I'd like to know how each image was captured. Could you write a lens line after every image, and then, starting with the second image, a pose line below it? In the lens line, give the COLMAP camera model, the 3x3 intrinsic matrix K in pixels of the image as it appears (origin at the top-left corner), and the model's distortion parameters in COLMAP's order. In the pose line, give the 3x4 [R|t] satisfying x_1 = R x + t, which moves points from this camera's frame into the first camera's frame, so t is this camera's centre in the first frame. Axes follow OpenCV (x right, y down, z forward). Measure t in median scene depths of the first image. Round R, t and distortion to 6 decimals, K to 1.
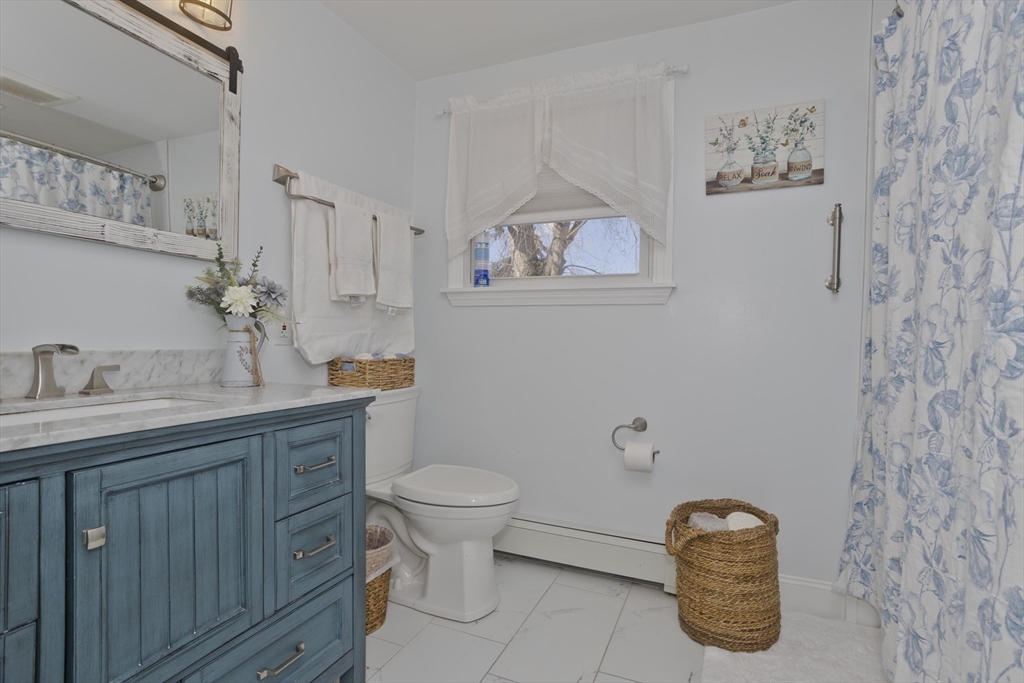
lens RADIAL K [[500.3, 0, 512.8], [0, 500.3, 348.7], [0, 0, 1]] dist [0.000236, 0.026468]
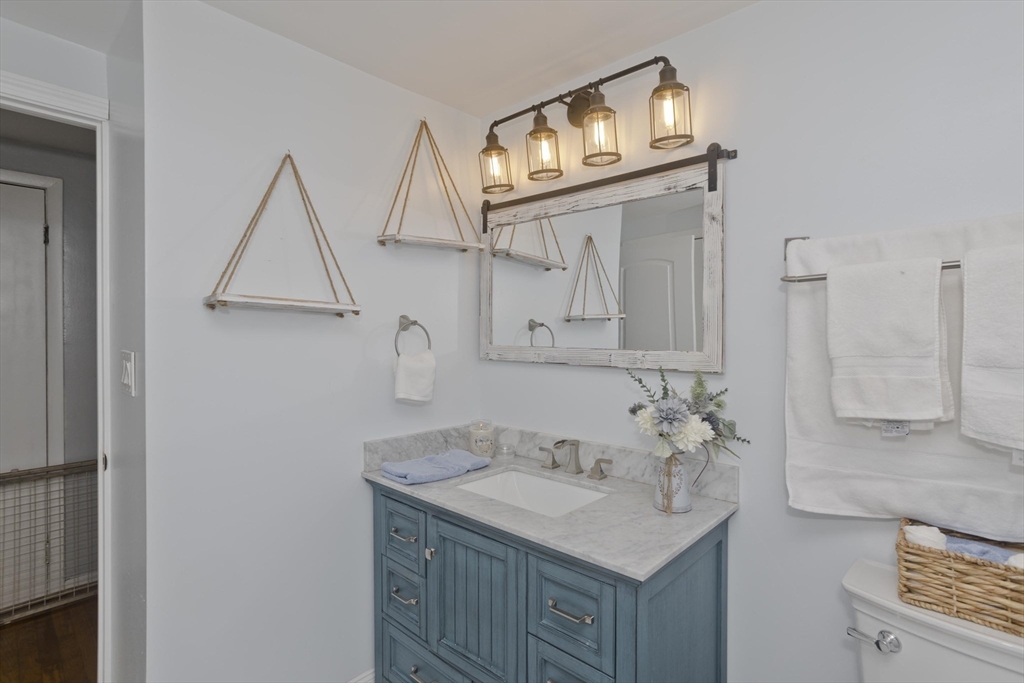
lens RADIAL K [[506.2, 0, 510.5], [0, 506.2, 329.0], [0, 0, 1]] dist [-0.054562, 0.029019]
pose [[-0.332684, -0.003751, -0.943031, 0.508058], [-0.015924, 0.999872, 0.001640, -0.287577], [0.942904, 0.015562, -0.332701, 1.108881]]
